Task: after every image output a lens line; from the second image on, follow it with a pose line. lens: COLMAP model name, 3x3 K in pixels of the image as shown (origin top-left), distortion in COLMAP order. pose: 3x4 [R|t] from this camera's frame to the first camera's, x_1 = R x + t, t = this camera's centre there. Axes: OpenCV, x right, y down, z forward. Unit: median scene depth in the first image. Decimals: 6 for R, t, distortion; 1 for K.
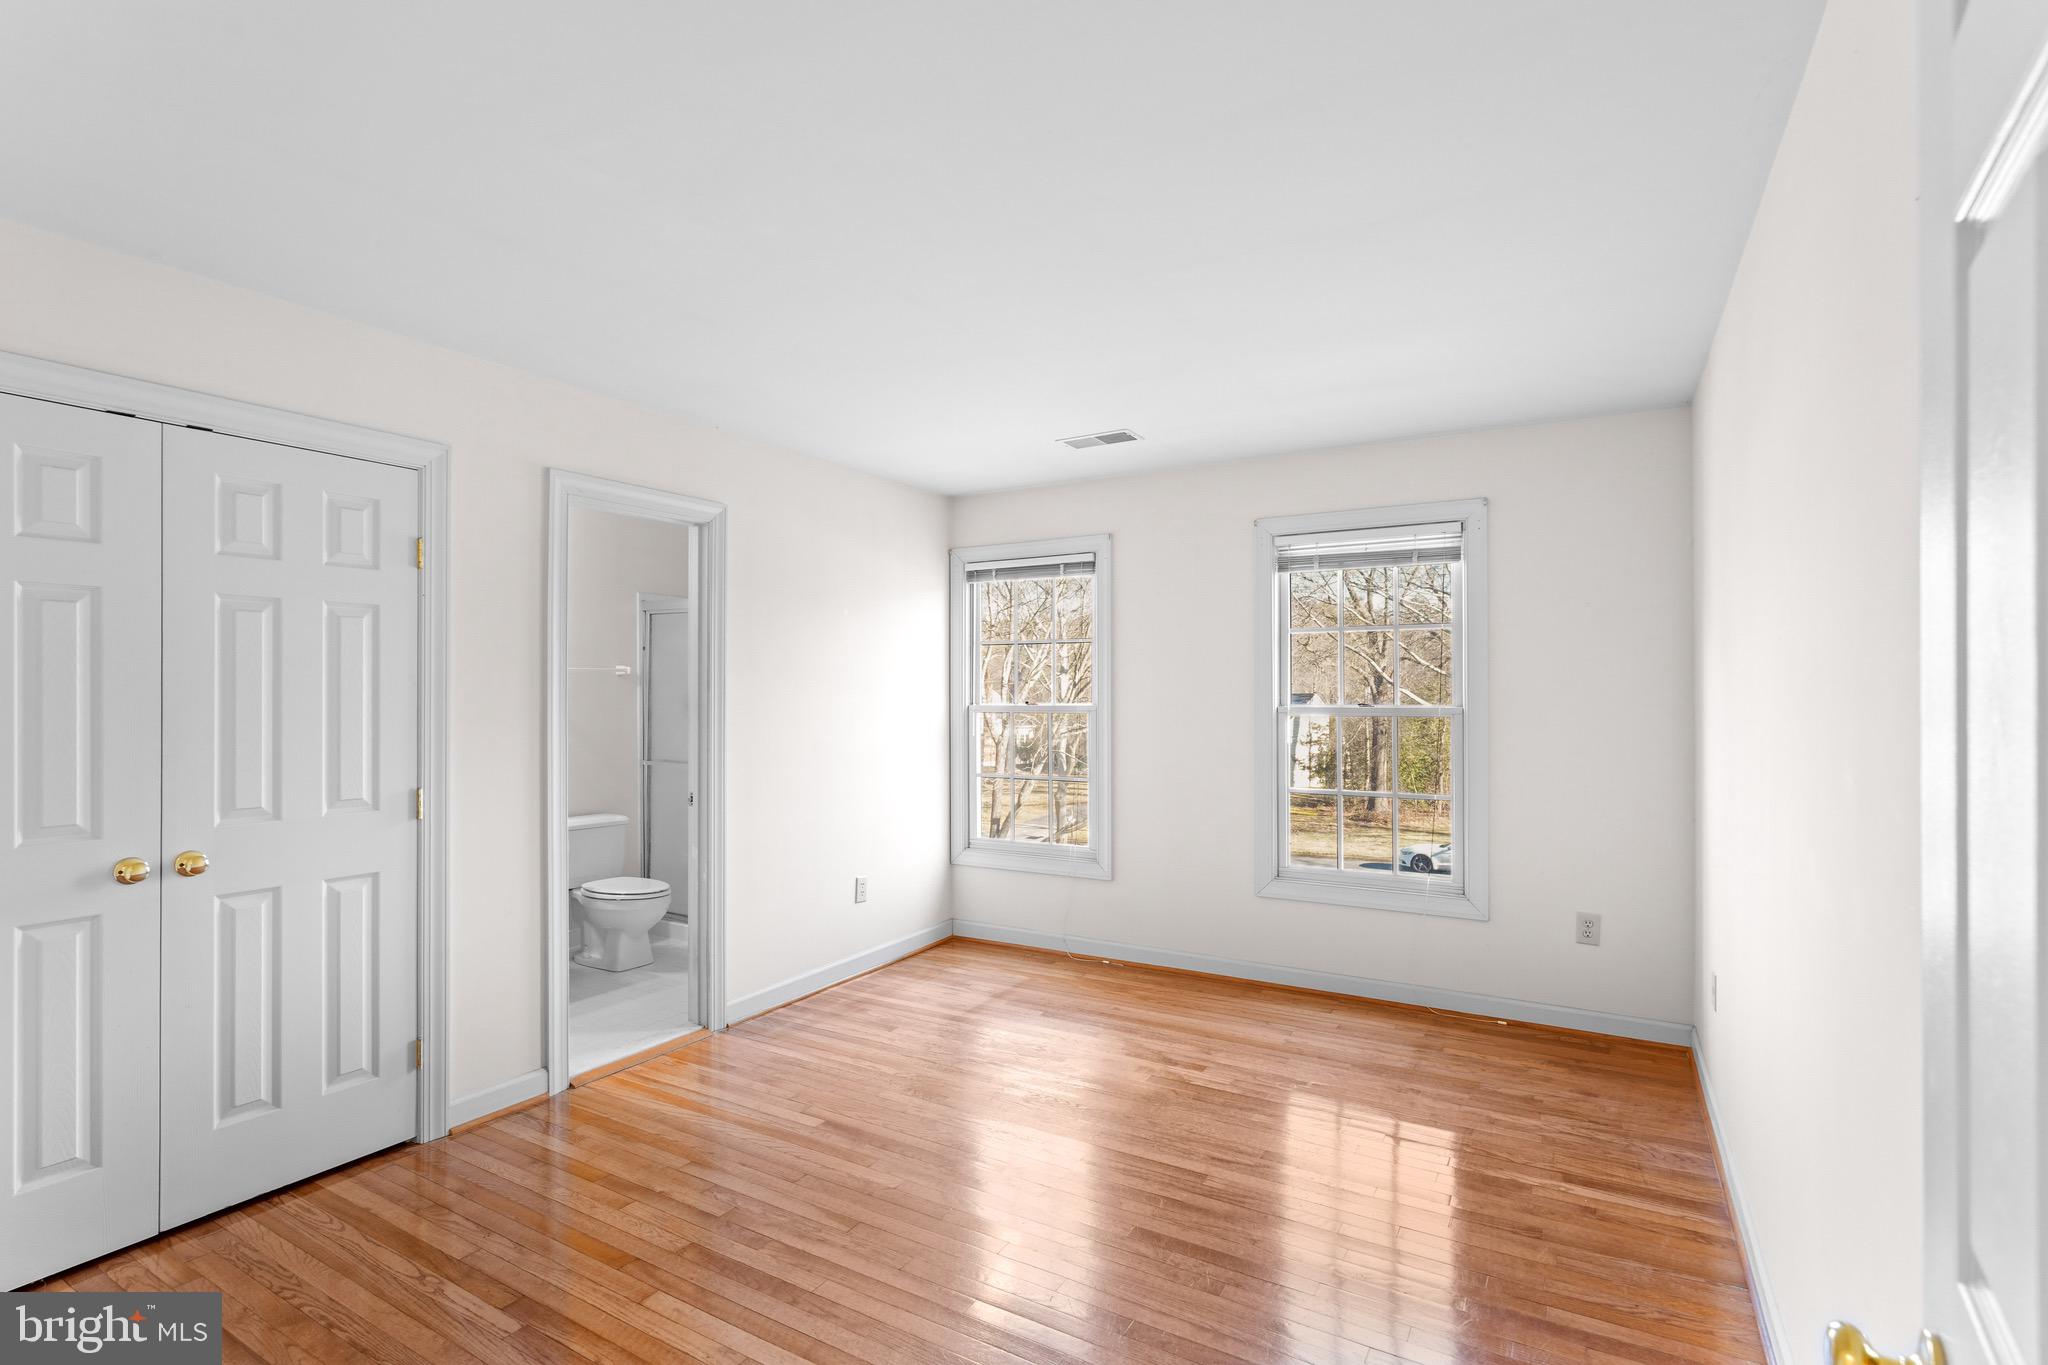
lens RADIAL K [[977.5, 0, 1018.9], [0, 977.5, 687.3], [0, 0, 1]] dist [0.000207, 0.000342]
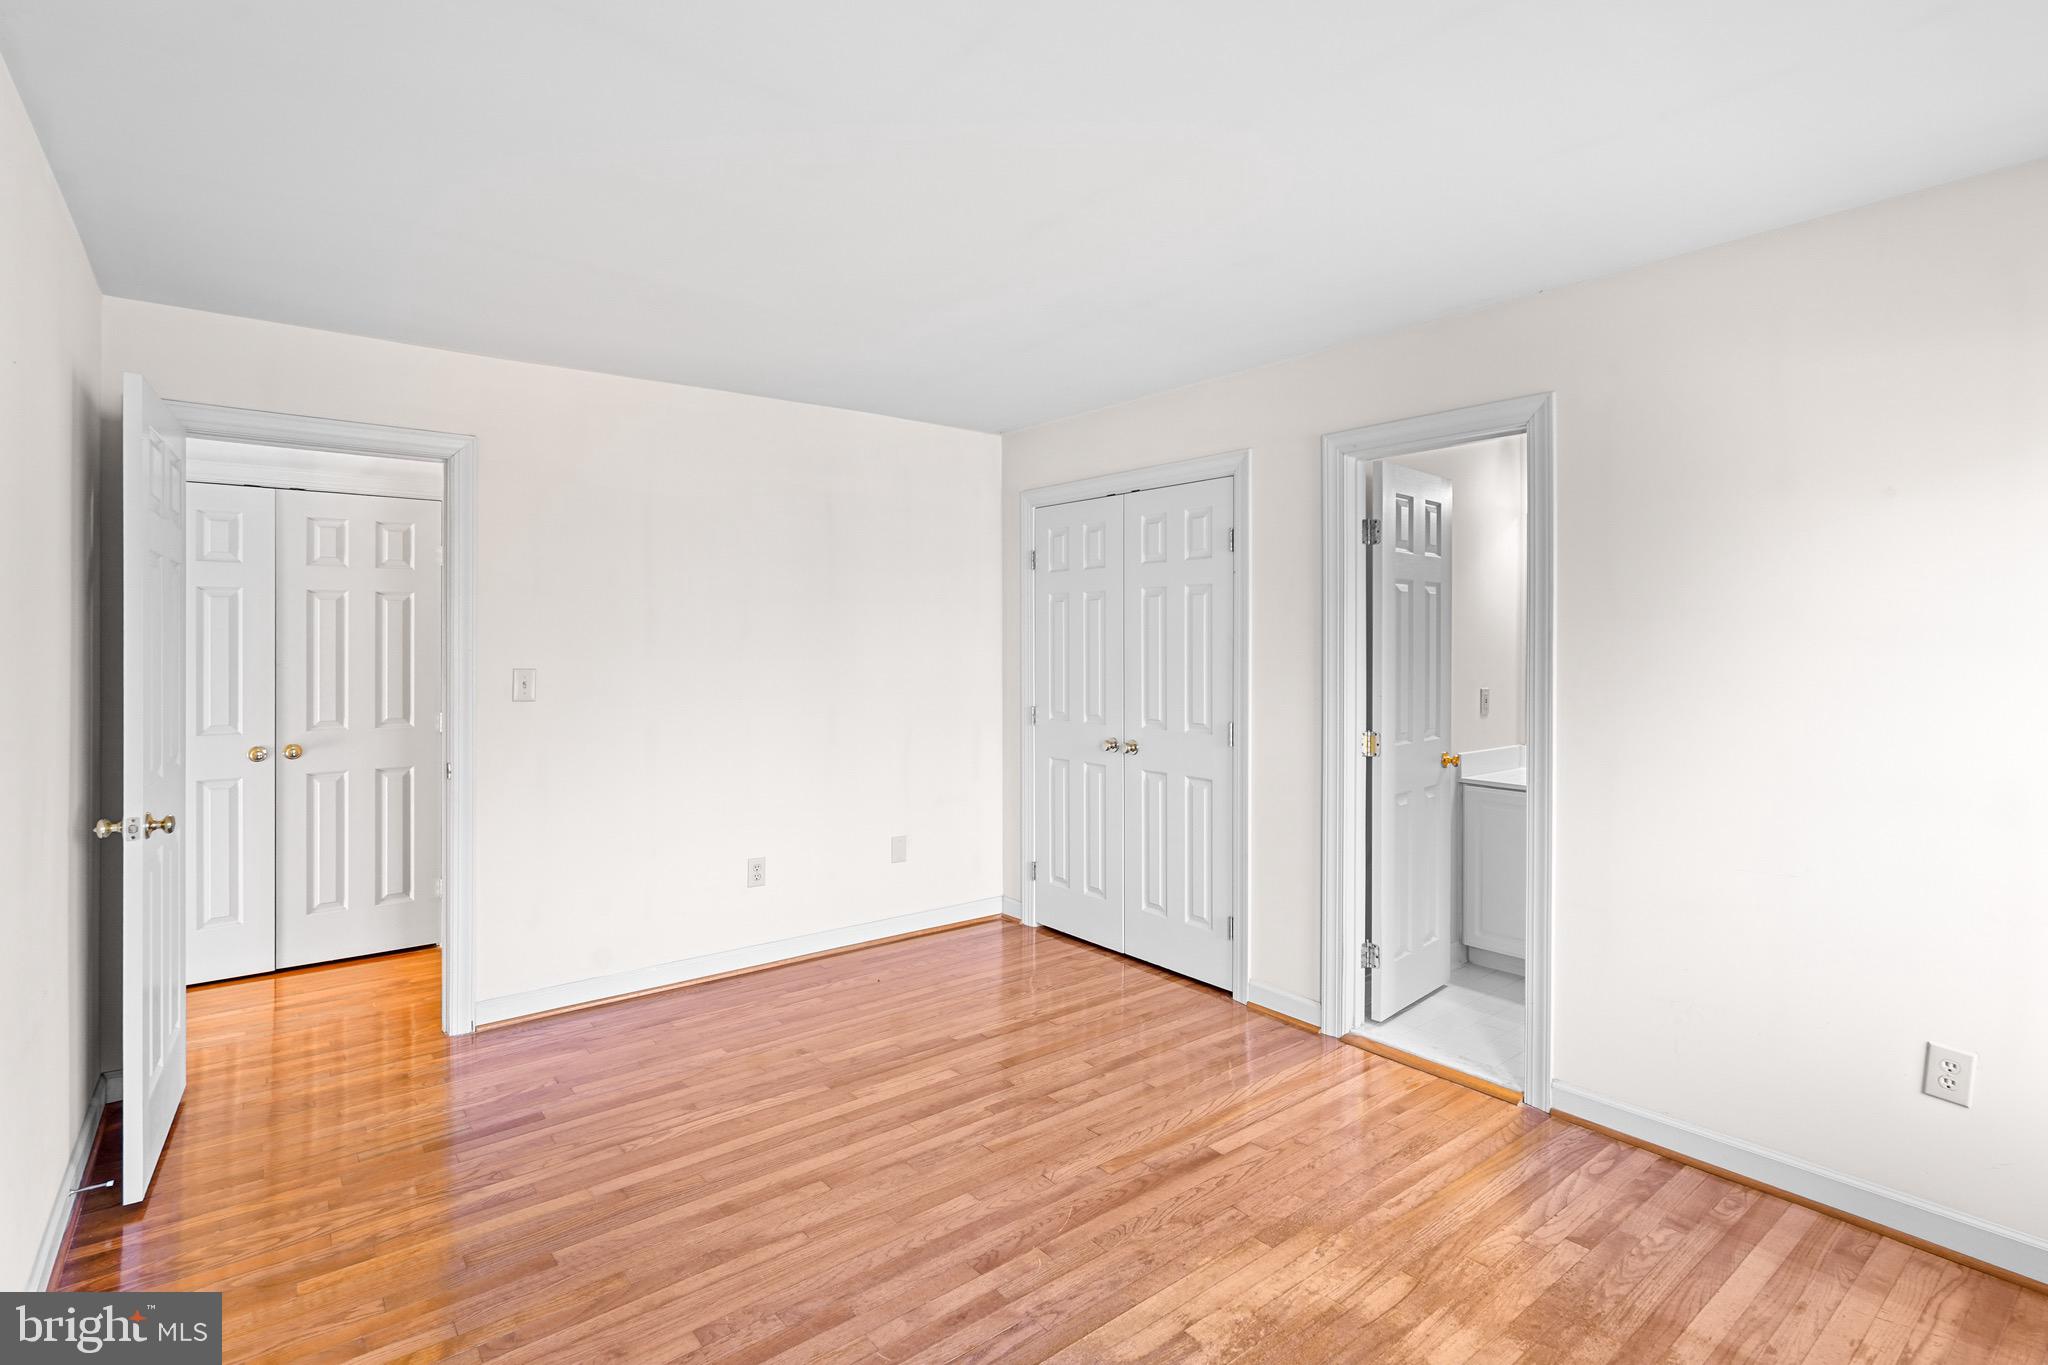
lens RADIAL K [[977.5, 0, 1004.4], [0, 977.5, 643.1], [0, 0, 1]] dist [0.000207, 0.000342]
pose [[-0.355688, 0.007302, -0.934576, 0.720738], [0.005873, 0.999967, 0.005577, -0.010809], [0.934586, -0.003505, -0.355720, 1.219622]]
